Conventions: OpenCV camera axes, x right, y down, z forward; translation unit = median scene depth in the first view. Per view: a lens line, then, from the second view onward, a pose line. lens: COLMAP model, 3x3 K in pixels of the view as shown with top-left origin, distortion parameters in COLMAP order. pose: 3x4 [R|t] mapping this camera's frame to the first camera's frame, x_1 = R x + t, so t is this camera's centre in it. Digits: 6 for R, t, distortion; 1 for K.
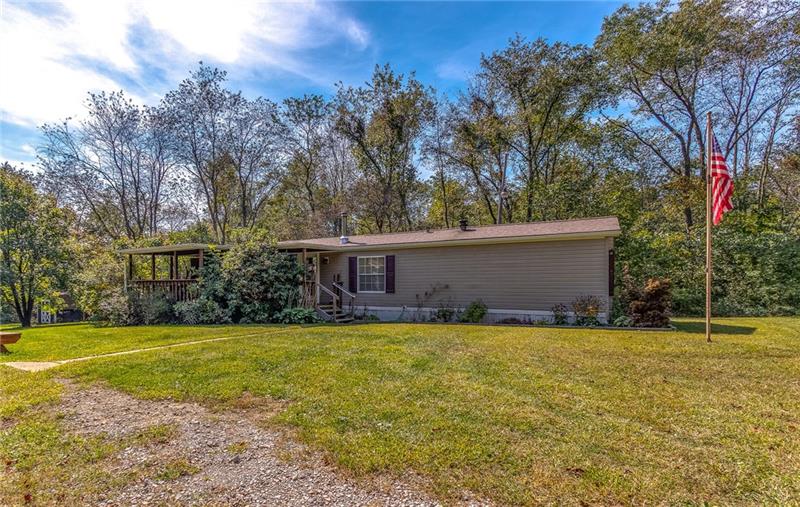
lens RADIAL K [[506.3, 0, 401.0], [0, 506.3, 264.4], [0, 0, 1]] dist [0.055696, -0.043083]
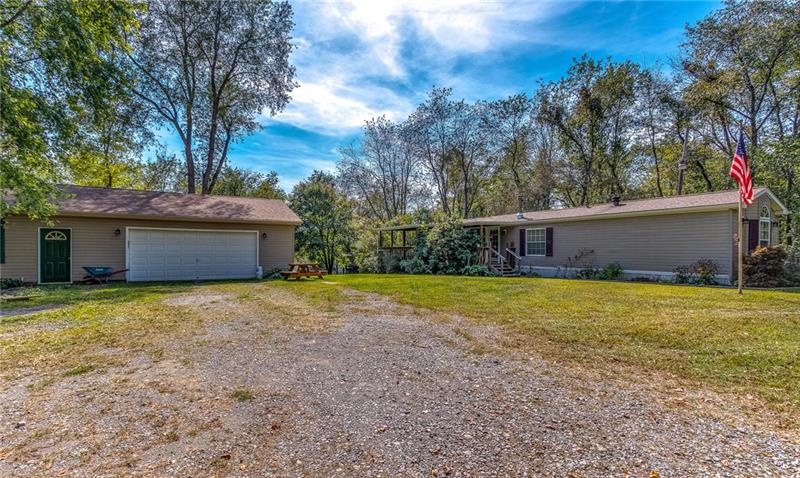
lens RADIAL K [[478.8, 0, 400.0], [0, 478.8, 239.0], [0, 0, 1]] dist [-0.000705, 0.000141]
pose [[0.875159, -0.009384, -0.483744, 0.233507], [0.020174, 0.999650, 0.017105, -0.016564], [0.483414, -0.024729, 0.875042, -0.267140]]
